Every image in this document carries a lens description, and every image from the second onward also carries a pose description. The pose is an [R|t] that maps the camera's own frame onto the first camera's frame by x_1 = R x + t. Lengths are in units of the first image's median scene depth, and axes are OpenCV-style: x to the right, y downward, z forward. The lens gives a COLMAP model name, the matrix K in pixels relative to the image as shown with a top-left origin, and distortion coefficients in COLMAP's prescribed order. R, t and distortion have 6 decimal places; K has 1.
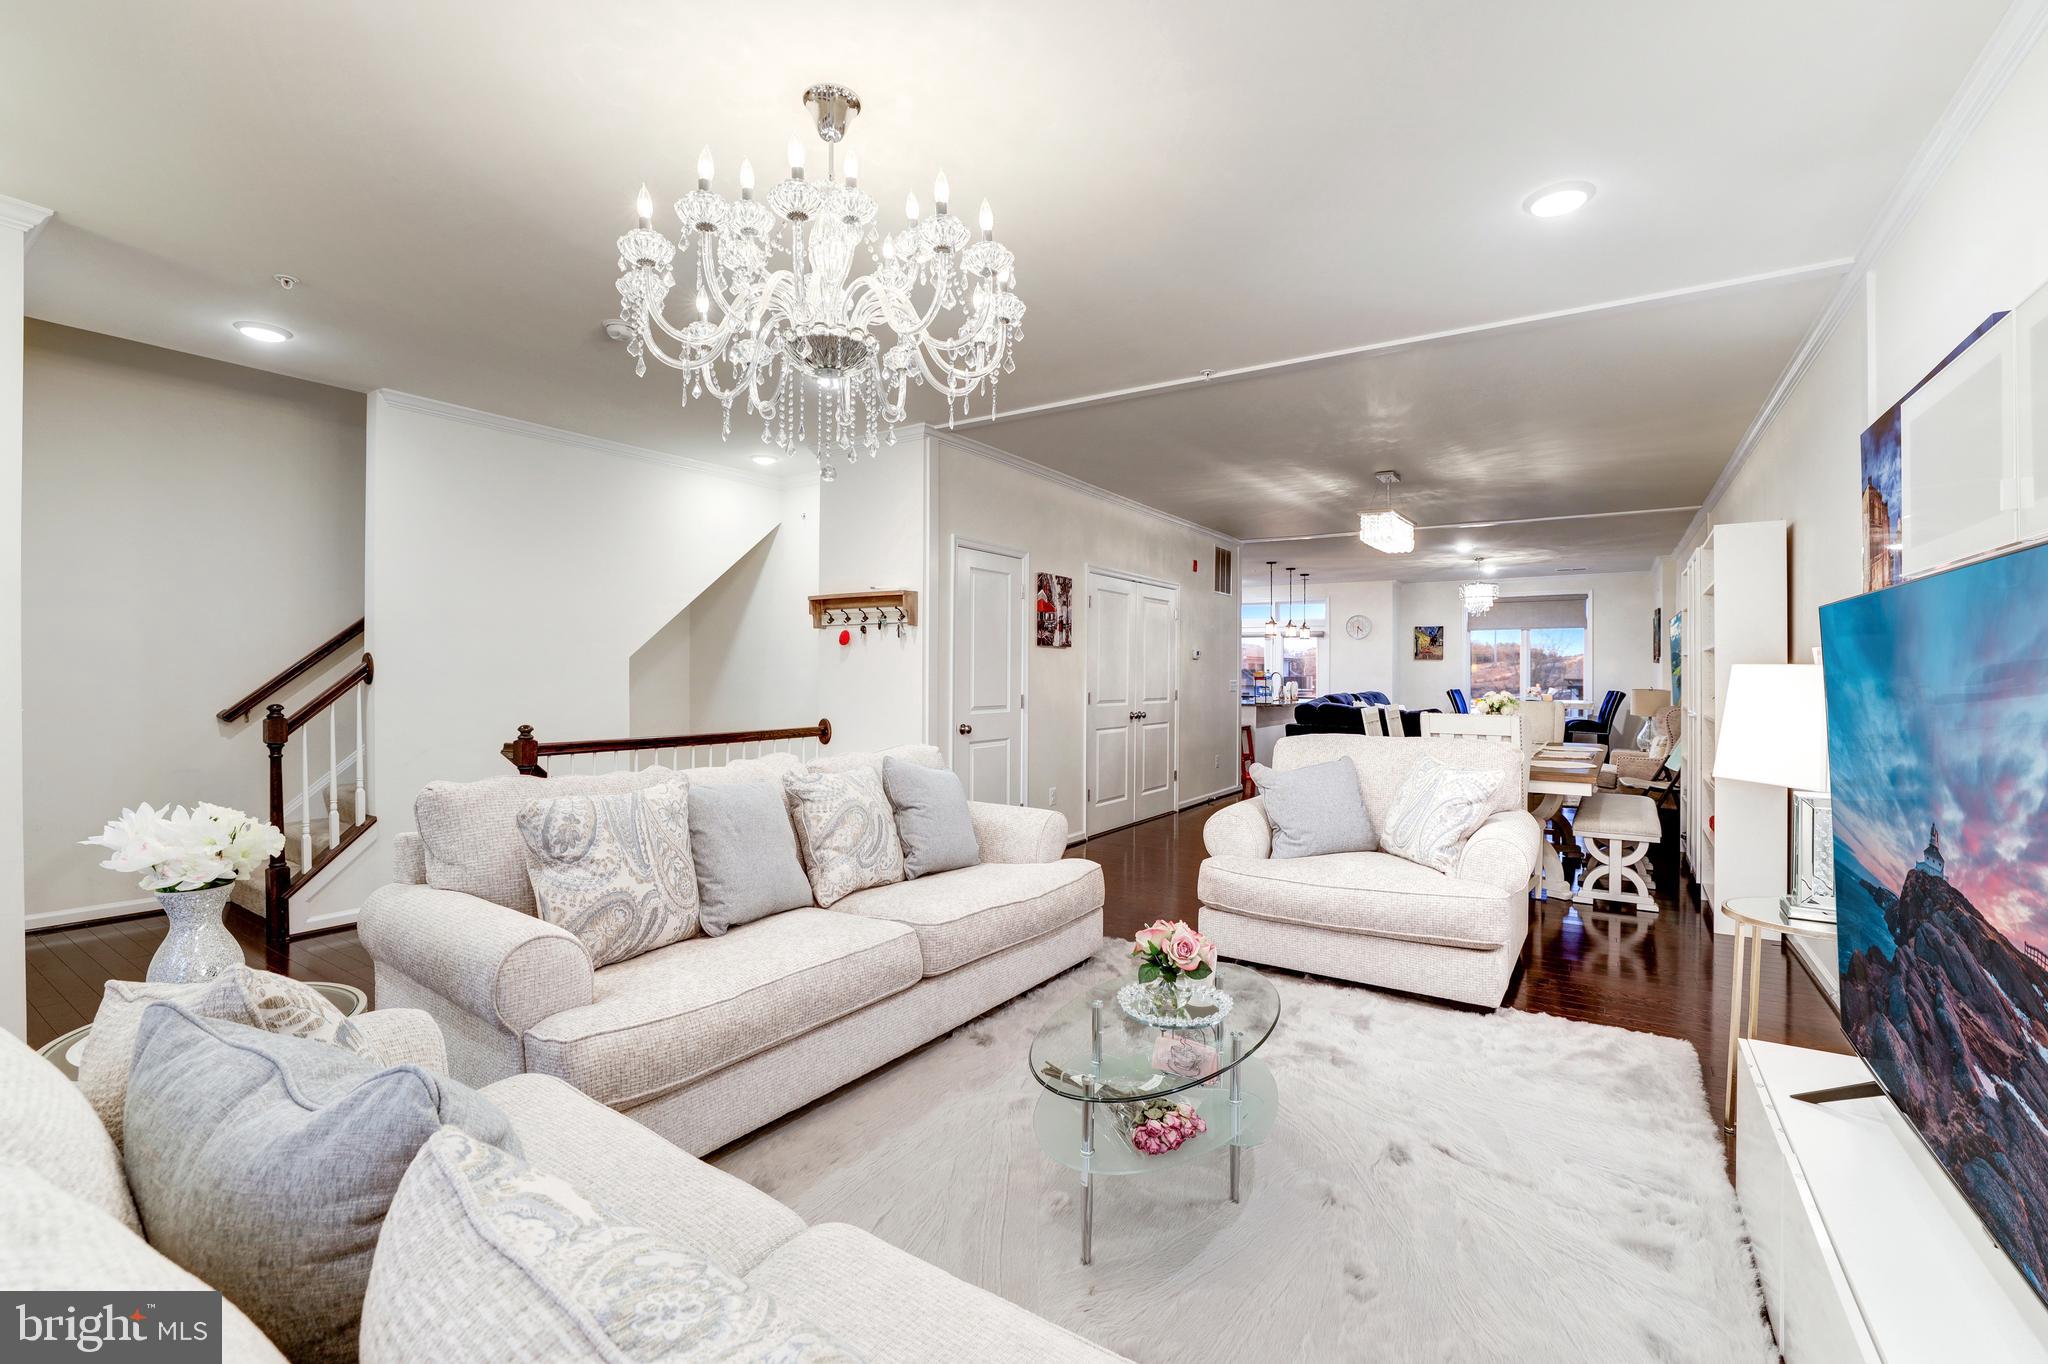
lens RADIAL K [[885.2, 0, 1022.7], [0, 885.2, 676.9], [0, 0, 1]] dist [-0.047639, 0.015384]
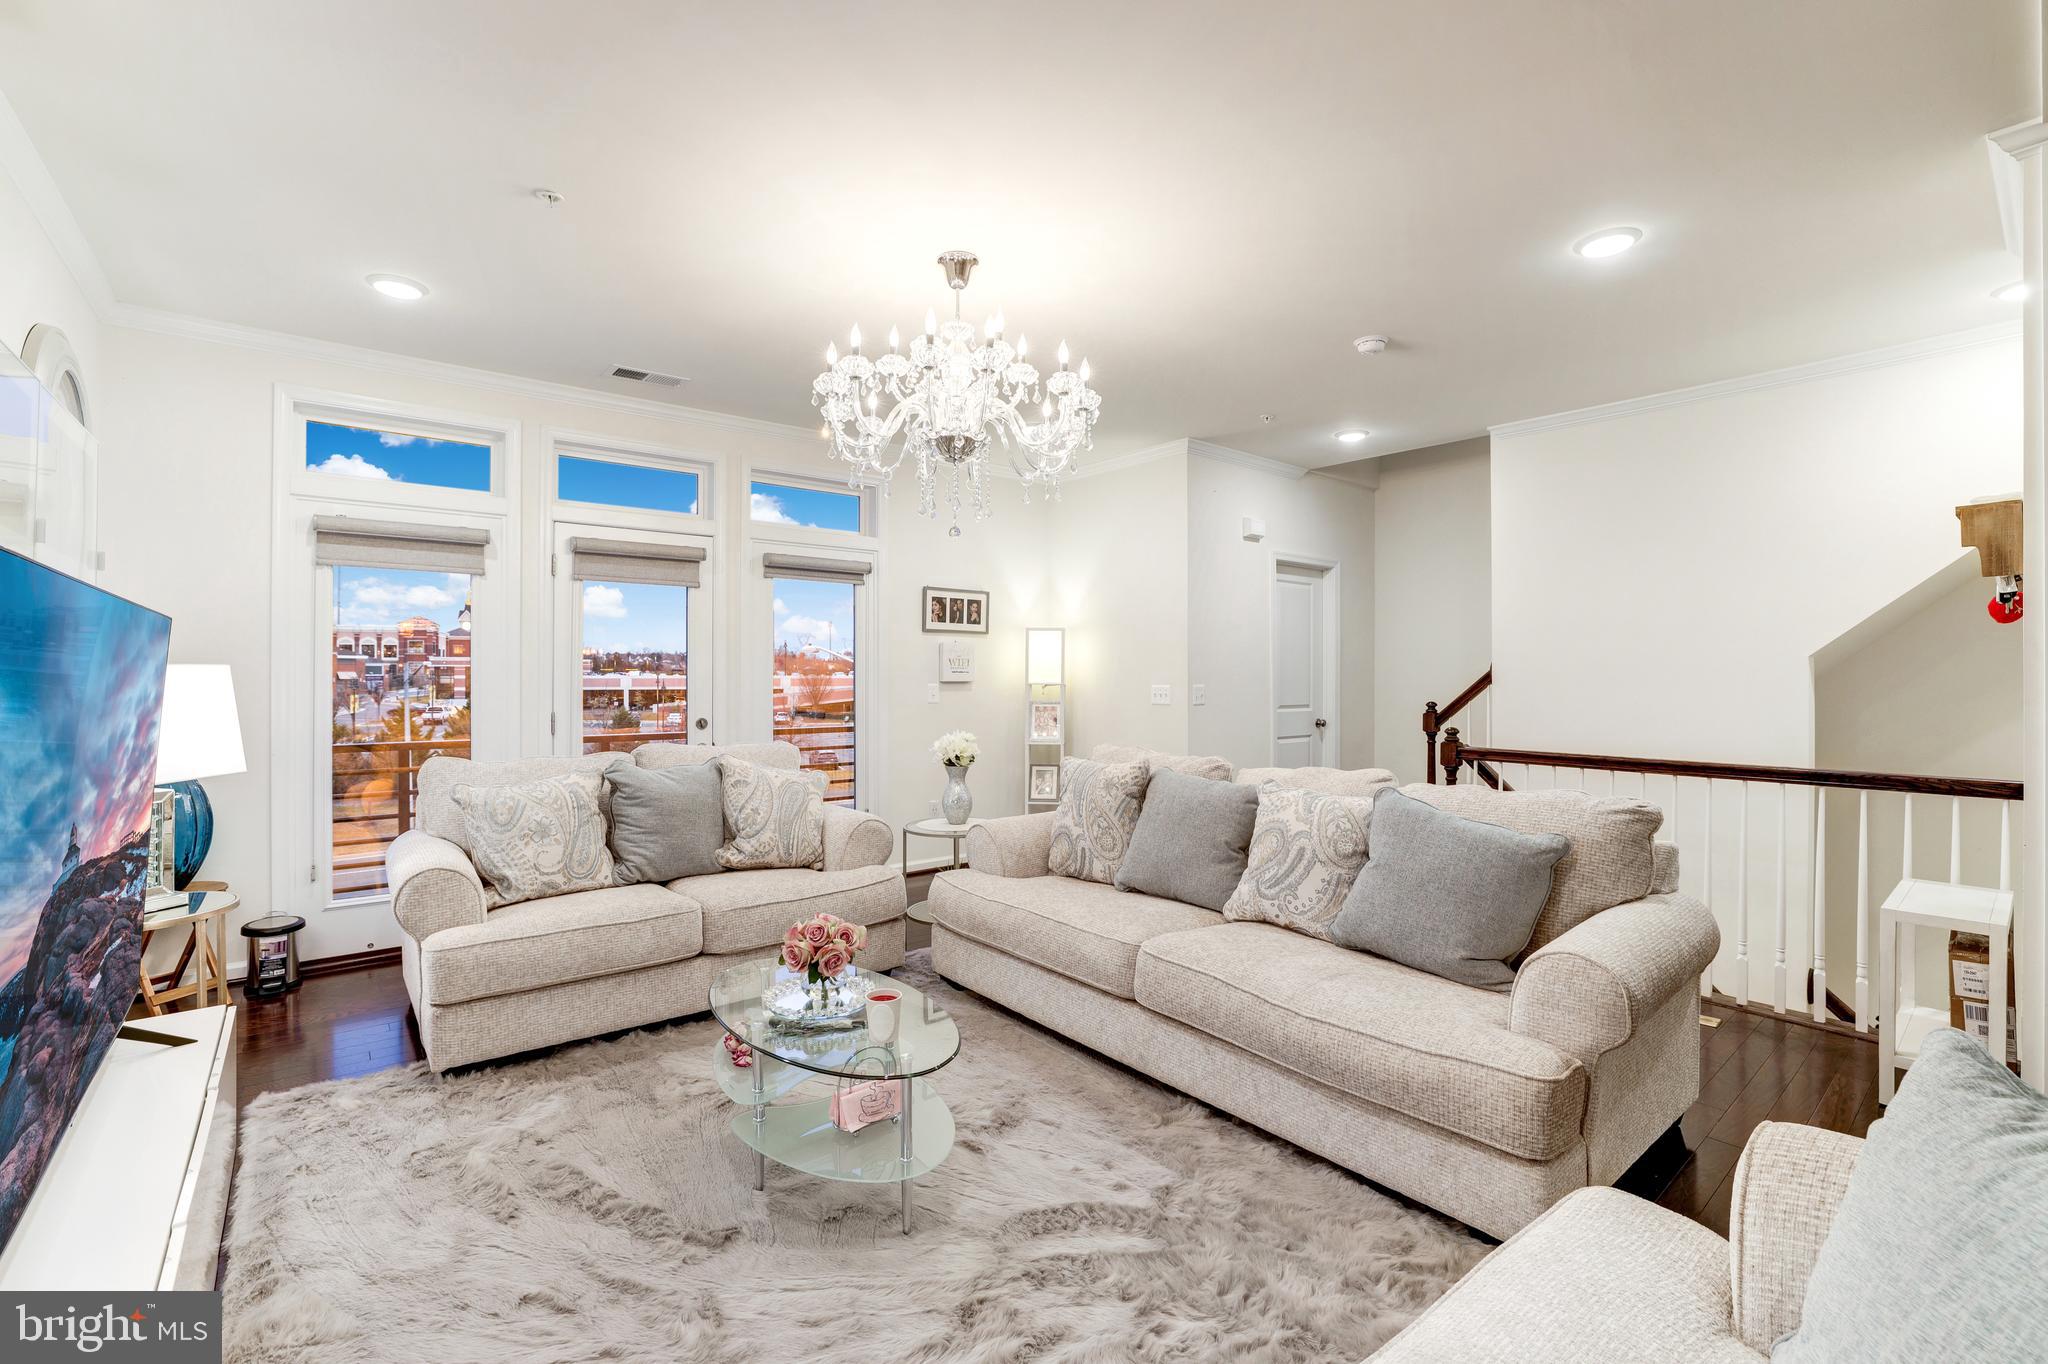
lens RADIAL K [[885.2, 0, 1027.5], [0, 885.2, 669.3], [0, 0, 1]] dist [-0.047639, 0.015384]
pose [[-0.294685, -0.010286, -0.955539, 0.457419], [-0.003873, 0.999947, -0.009570, -0.002264], [0.955587, 0.000880, -0.294709, 0.643577]]
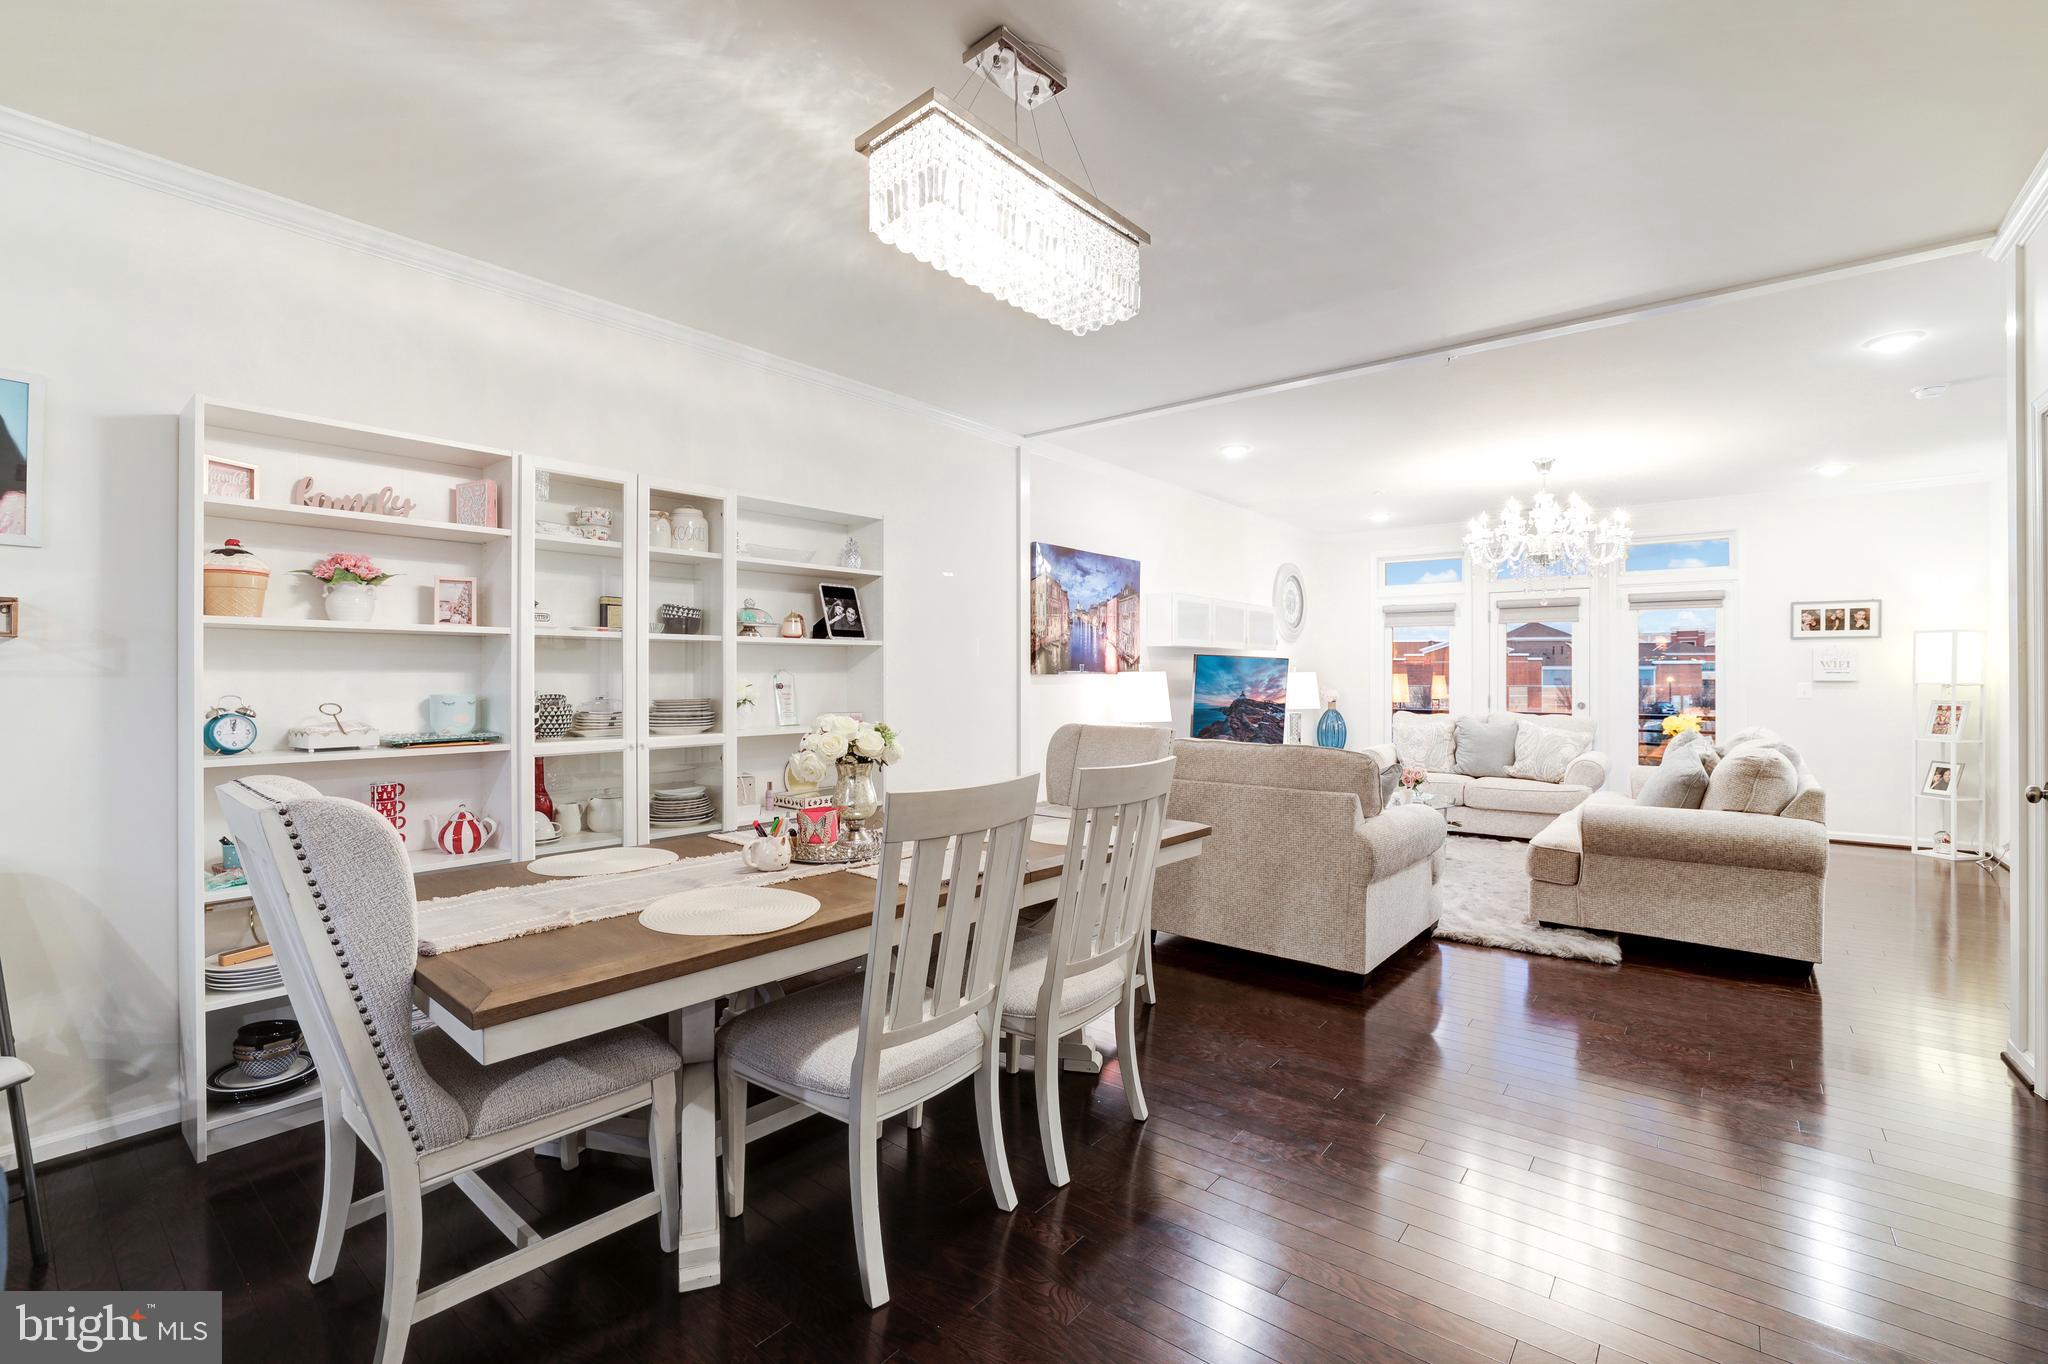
lens RADIAL K [[885.2, 0, 1021.2], [0, 885.2, 673.6], [0, 0, 1]] dist [-0.047639, 0.015384]
pose [[-0.994740, -0.003346, 0.102377, 0.466710], [-0.003350, 0.999994, 0.000138, -0.004161], [-0.102377, -0.000206, -0.994746, 1.609577]]
